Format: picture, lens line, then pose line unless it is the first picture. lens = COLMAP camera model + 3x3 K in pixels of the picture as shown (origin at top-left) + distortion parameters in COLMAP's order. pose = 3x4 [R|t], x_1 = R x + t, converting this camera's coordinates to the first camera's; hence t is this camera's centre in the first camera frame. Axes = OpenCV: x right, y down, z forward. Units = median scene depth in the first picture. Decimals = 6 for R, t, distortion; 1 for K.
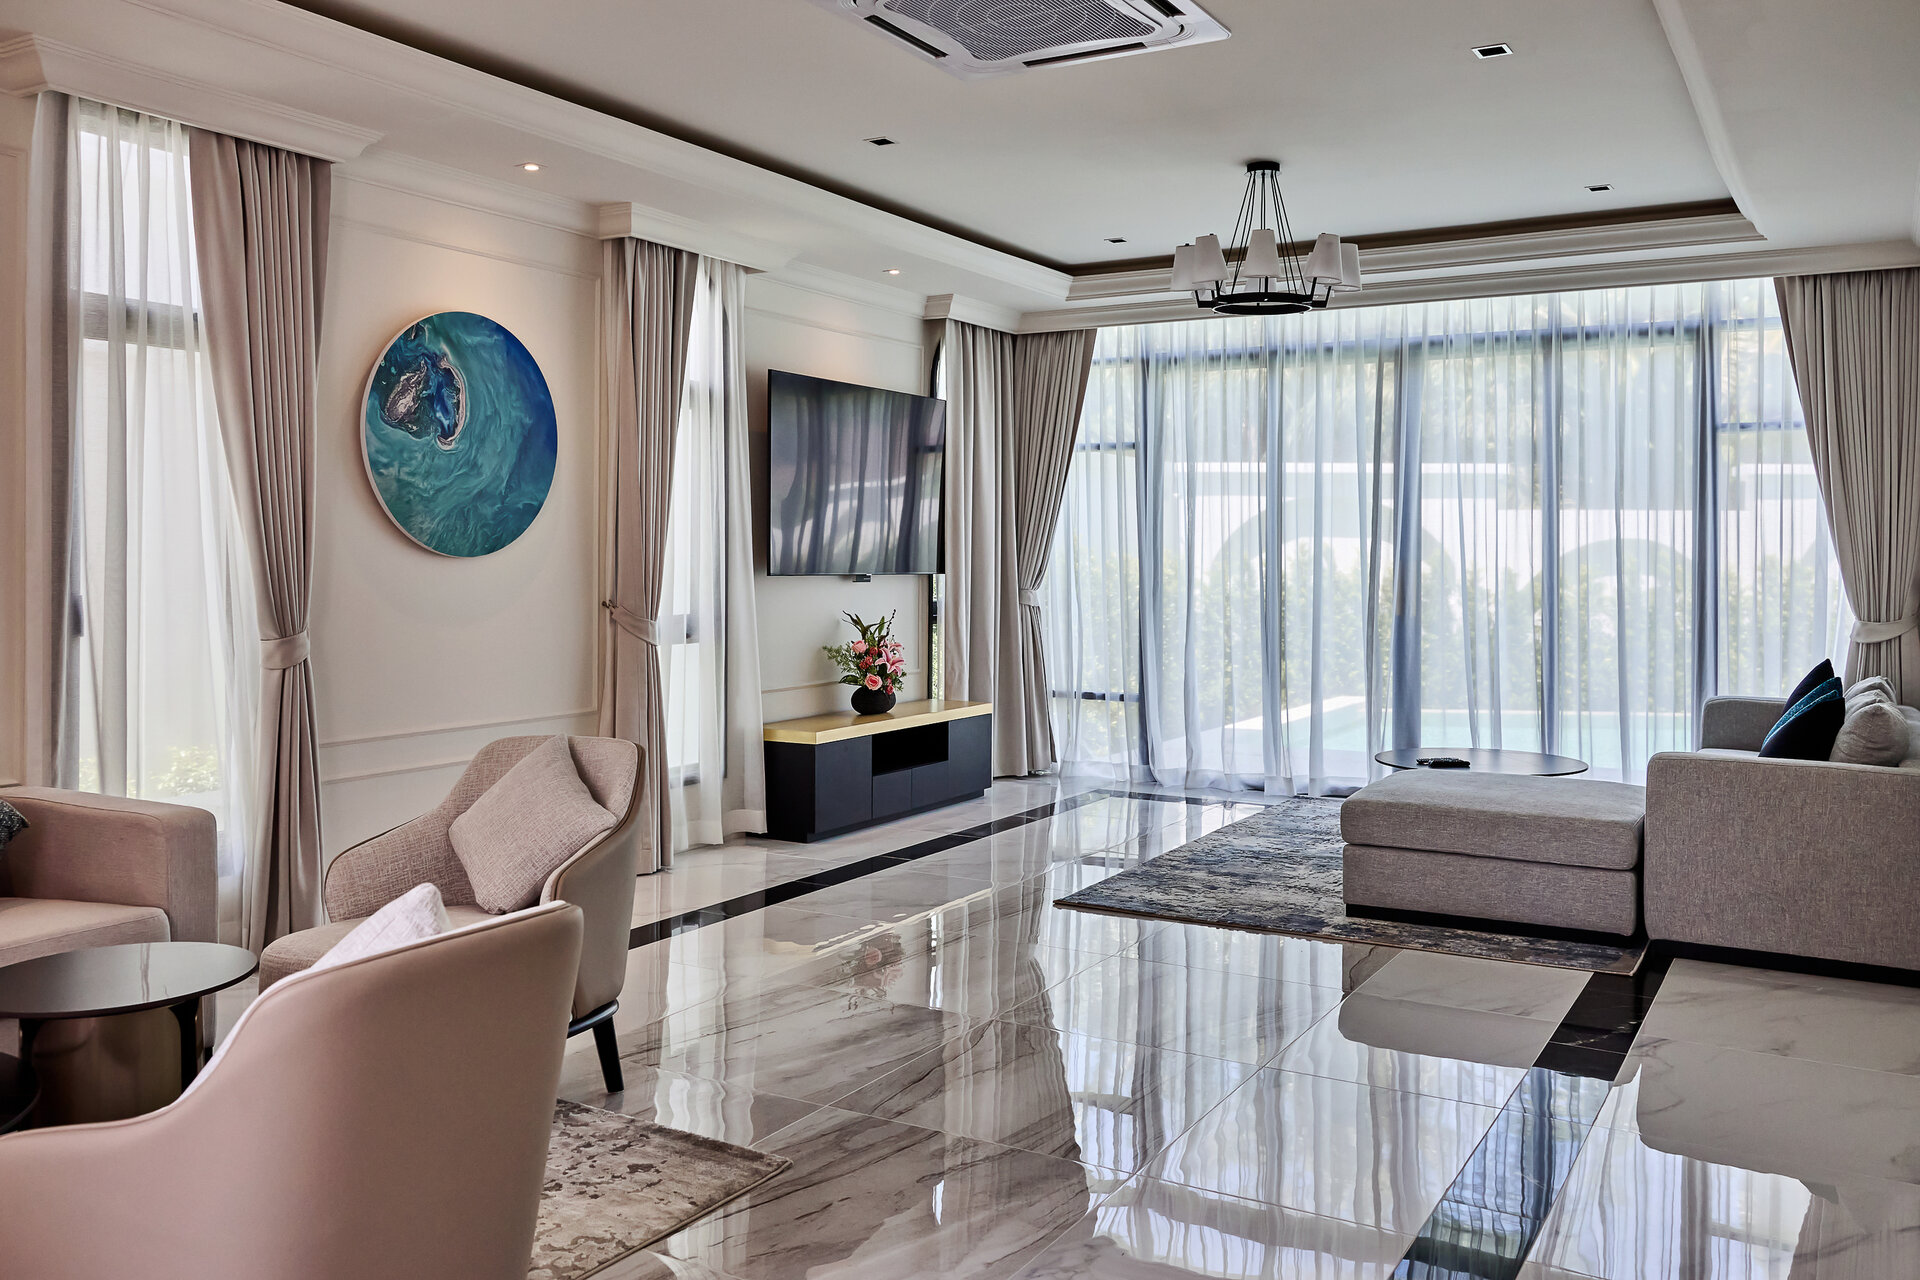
lens RADIAL K [[1543.5, 0, 977.8], [0, 1543.5, 549.7], [0, 0, 1]] dist [-0.000605, -0.007604]
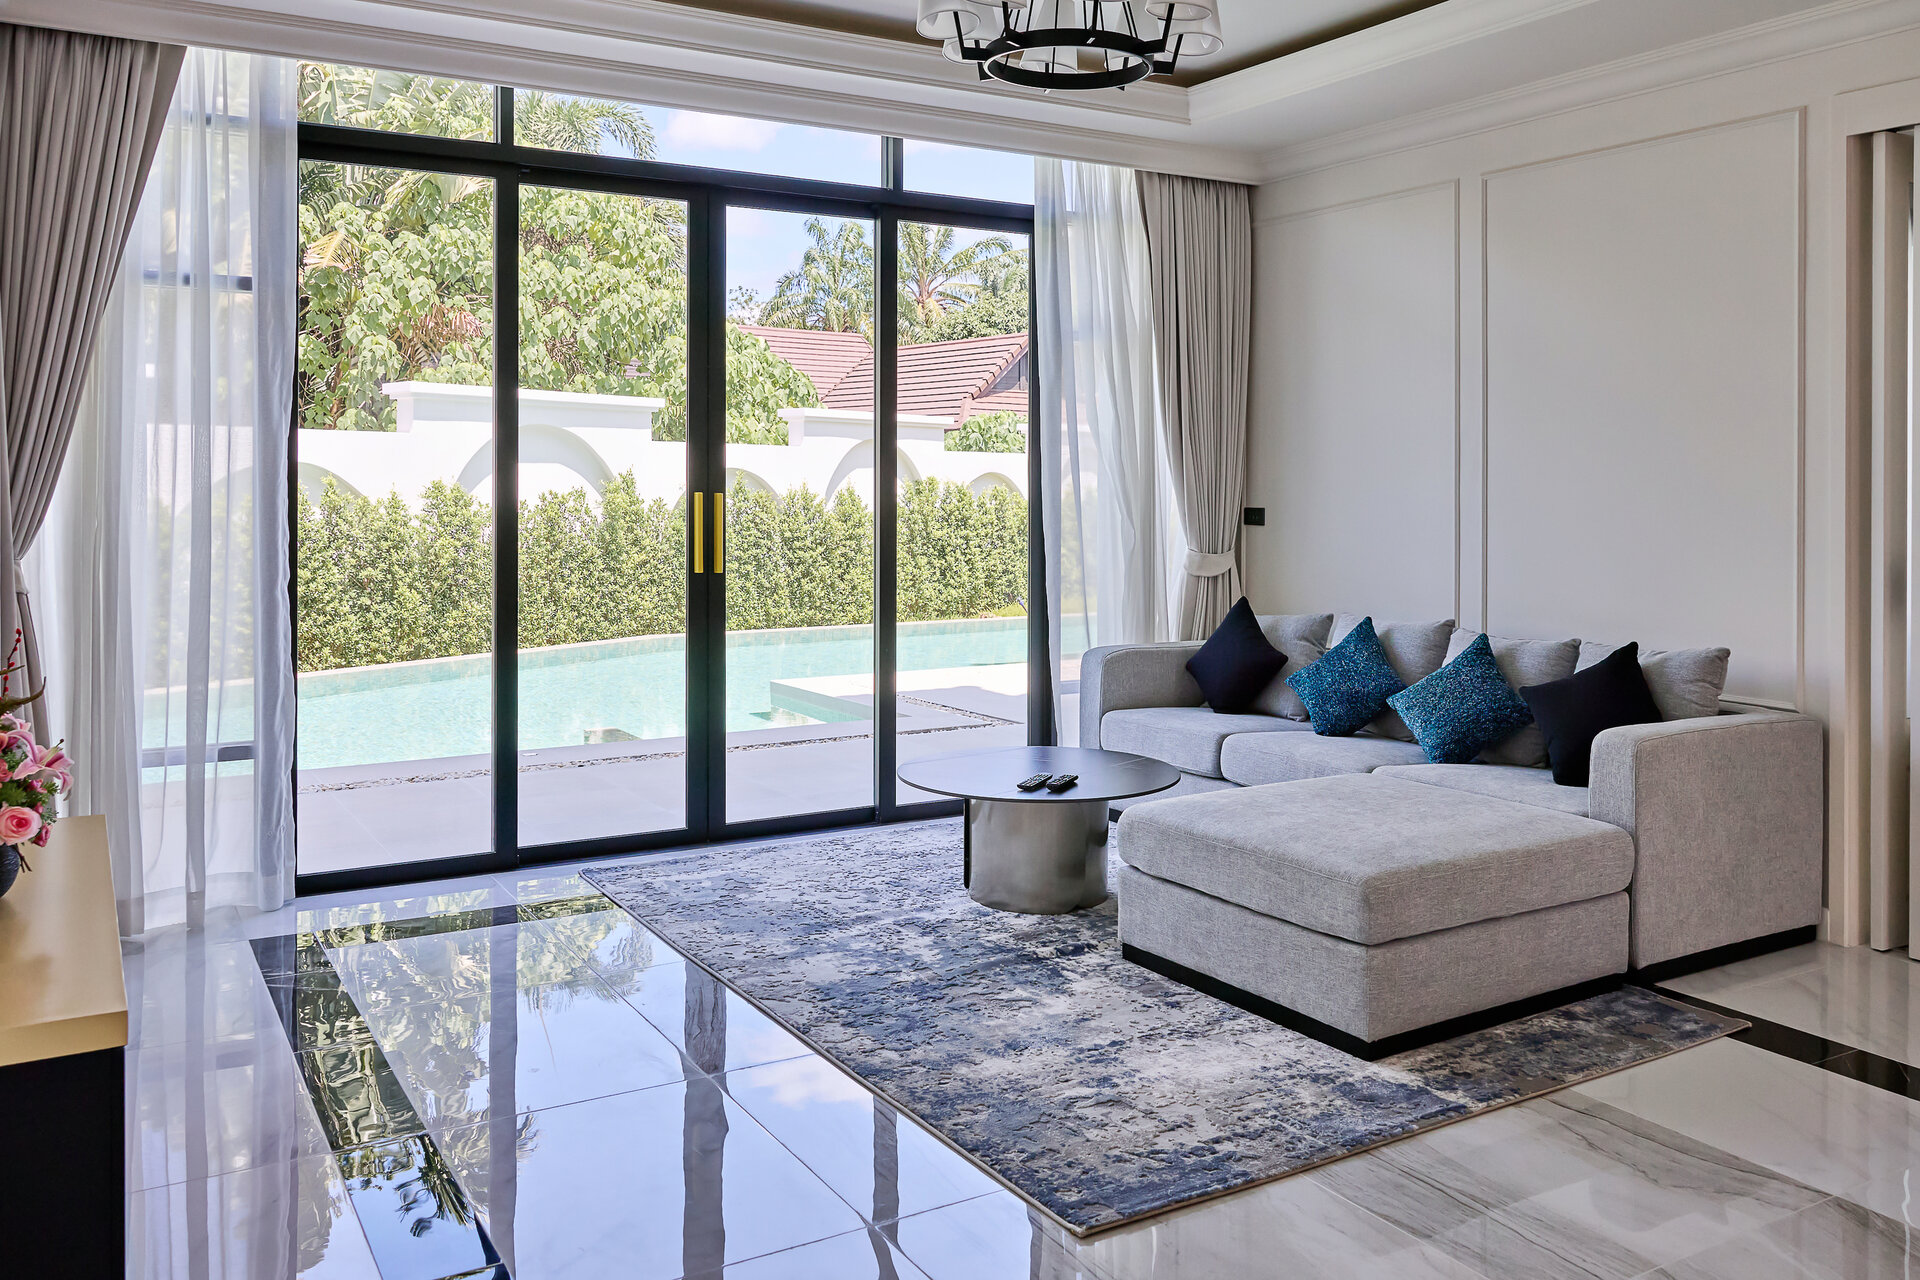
lens RADIAL K [[1537.5, 0, 961.2], [0, 1537.5, 476.6], [0, 0, 1]] dist [0.003901, -0.006798]
pose [[0.493806, -0.001775, 0.869570, -0.322513], [-0.001234, 0.999995, 0.002743, -0.002393], [-0.869571, -0.002428, 0.493802, 0.692228]]
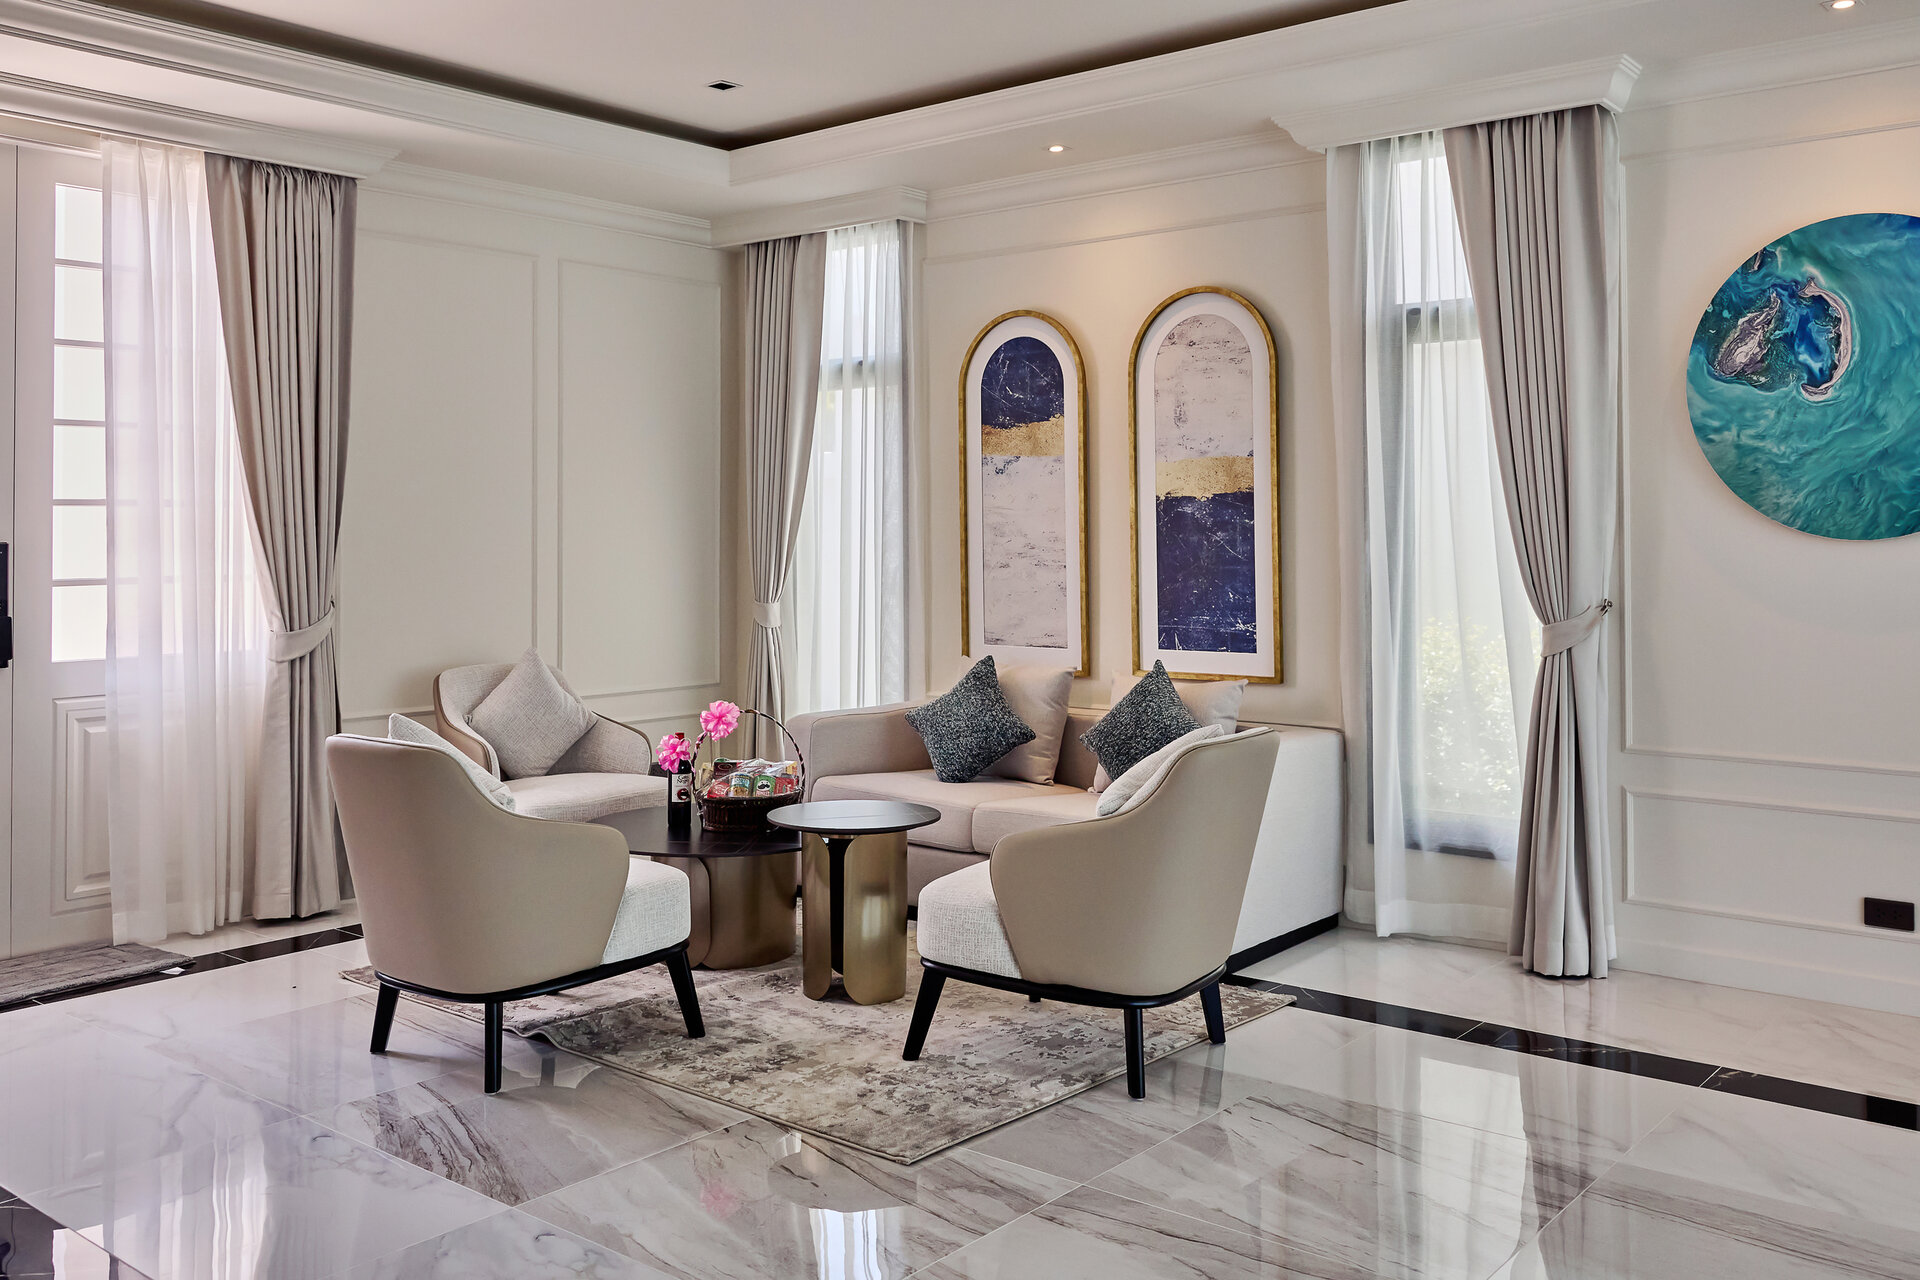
lens RADIAL K [[1658.9, 0, 952.9], [0, 1658.9, 489.1], [0, 0, 1]] dist [0.006714, -0.006514]
pose [[-0.162121, -0.029568, -0.986328, 0.452016], [0.004528, 0.999518, -0.030708, 0.002381], [0.986760, -0.009444, -0.161909, 0.588821]]
